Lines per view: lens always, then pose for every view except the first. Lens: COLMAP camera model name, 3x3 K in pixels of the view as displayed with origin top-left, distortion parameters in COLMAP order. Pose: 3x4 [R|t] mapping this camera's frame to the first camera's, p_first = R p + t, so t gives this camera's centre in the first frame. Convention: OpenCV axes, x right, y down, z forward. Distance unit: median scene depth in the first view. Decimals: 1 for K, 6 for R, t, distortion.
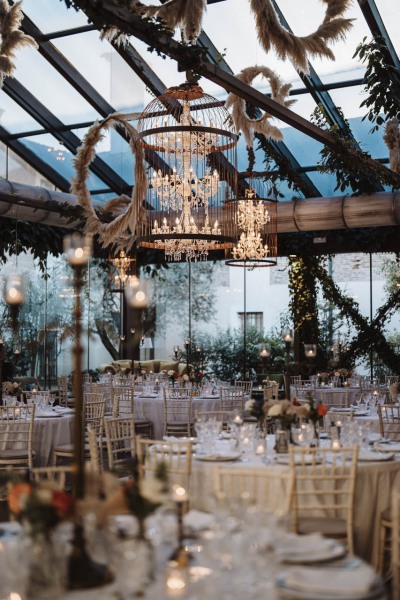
lens RADIAL K [[854.5, 0, 200.0], [0, 854.5, 300.0], [0, 0, 1]] dist [-0.008900, 0.073598]
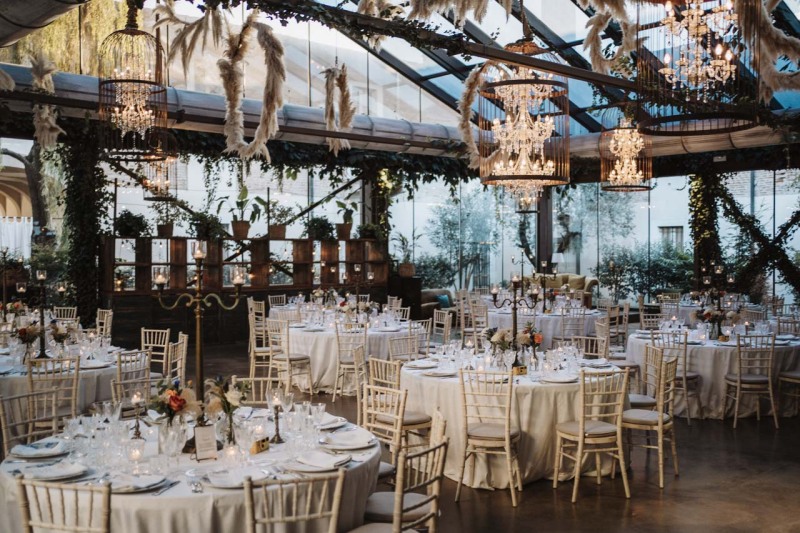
lens RADIAL K [[814.4, 0, 400.0], [0, 814.4, 266.5], [0, 0, 1]] dist [-0.042966, 0.169436]
pose [[0.947045, 0.005825, -0.321049, 0.092322], [0.017530, 0.997406, 0.069807, -0.016620], [0.320623, -0.071738, 0.944486, -0.044350]]
